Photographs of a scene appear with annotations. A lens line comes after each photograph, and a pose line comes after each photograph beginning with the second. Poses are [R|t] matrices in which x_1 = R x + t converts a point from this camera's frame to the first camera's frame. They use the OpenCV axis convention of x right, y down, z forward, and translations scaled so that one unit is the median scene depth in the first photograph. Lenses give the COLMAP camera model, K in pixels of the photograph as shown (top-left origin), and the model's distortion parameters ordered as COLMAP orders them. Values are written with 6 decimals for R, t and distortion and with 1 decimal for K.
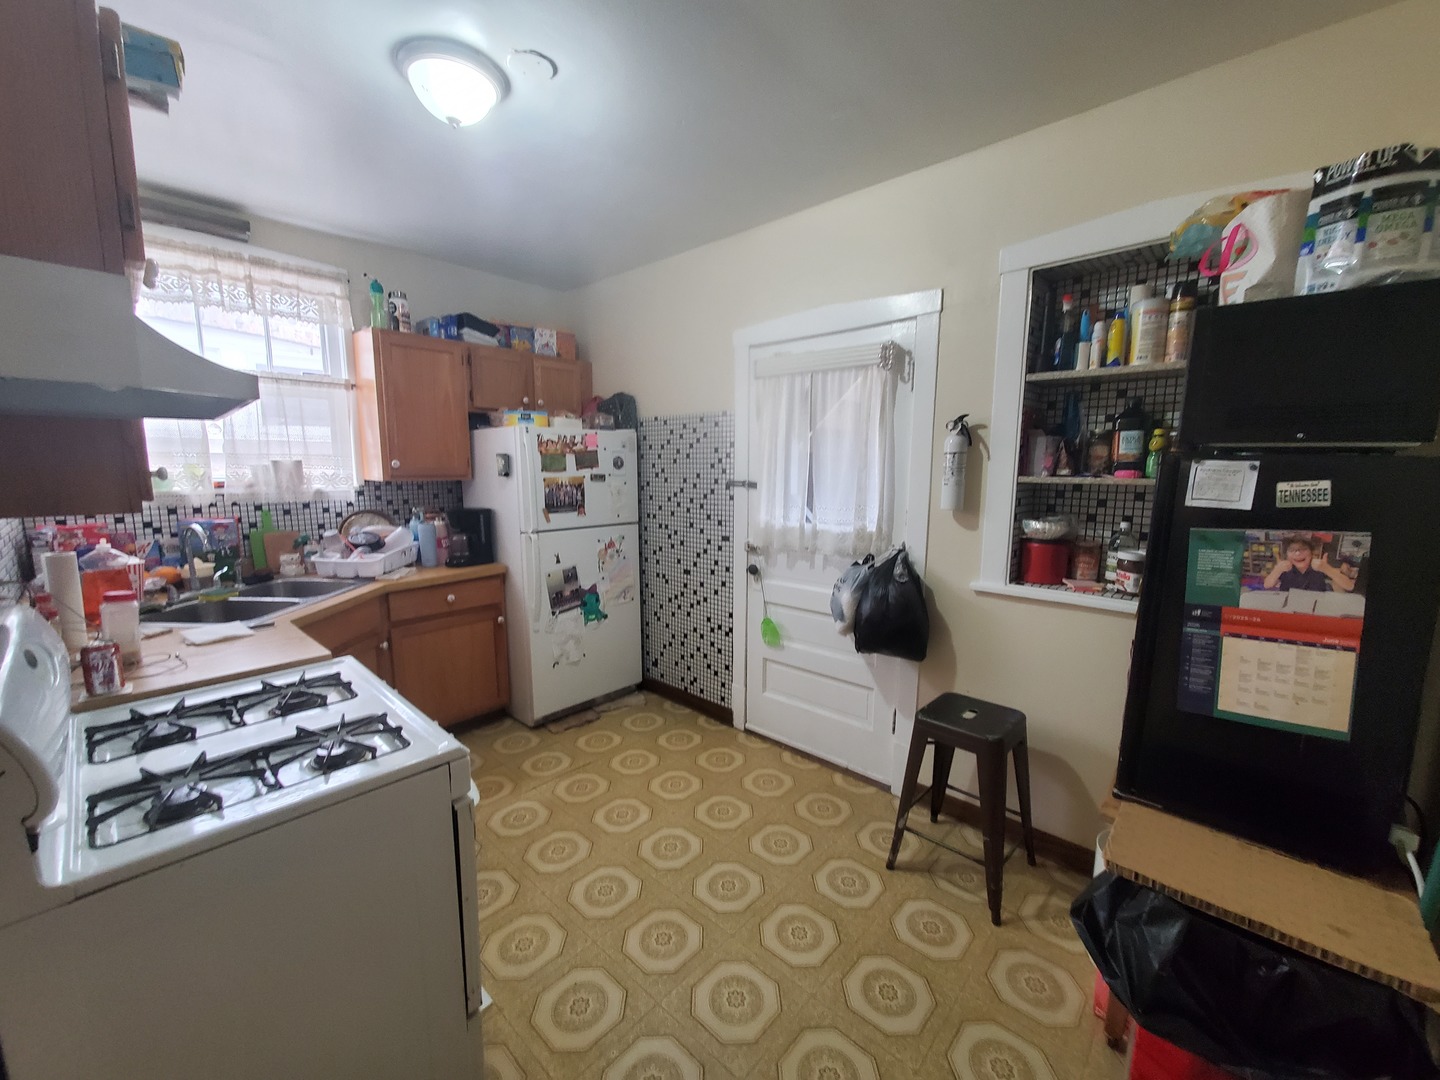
lens RADIAL K [[568.7, 0, 722.8], [0, 568.7, 538.7], [0, 0, 1]] dist [0.003414, 0.000332]
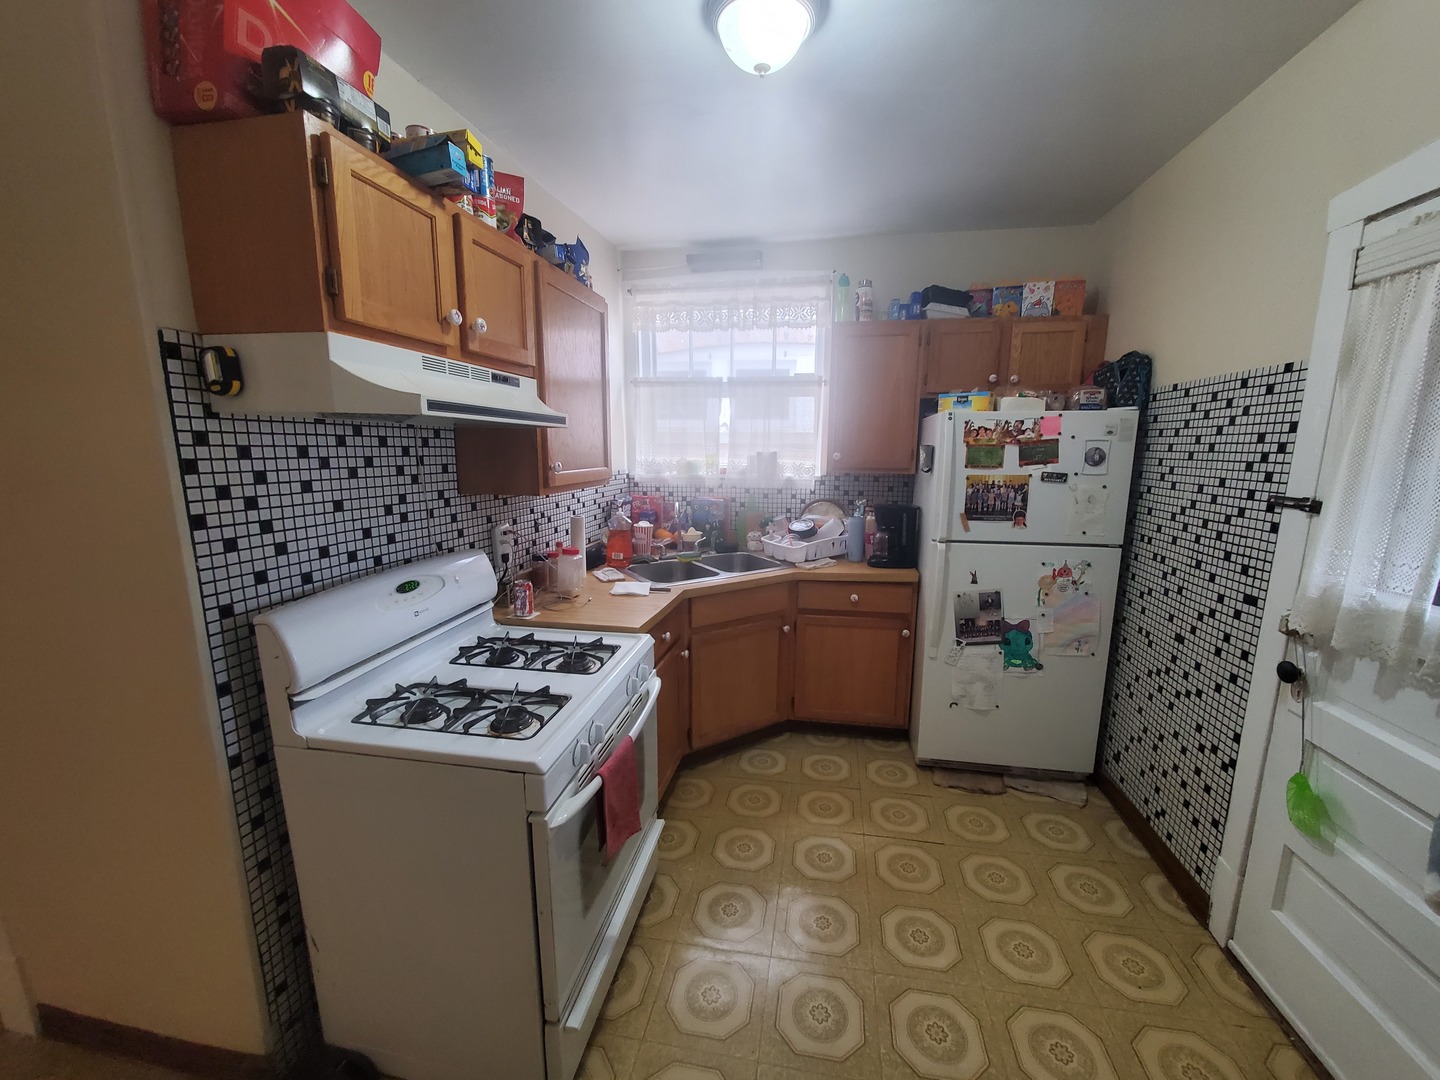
lens RADIAL K [[568.7, 0, 724.8], [0, 568.7, 544.4], [0, 0, 1]] dist [0.003414, 0.000332]
pose [[0.546792, 0.141038, -0.825304, 0.167013], [-0.111372, 0.989203, 0.095259, -0.047208], [0.829828, 0.039829, 0.556596, 0.262046]]
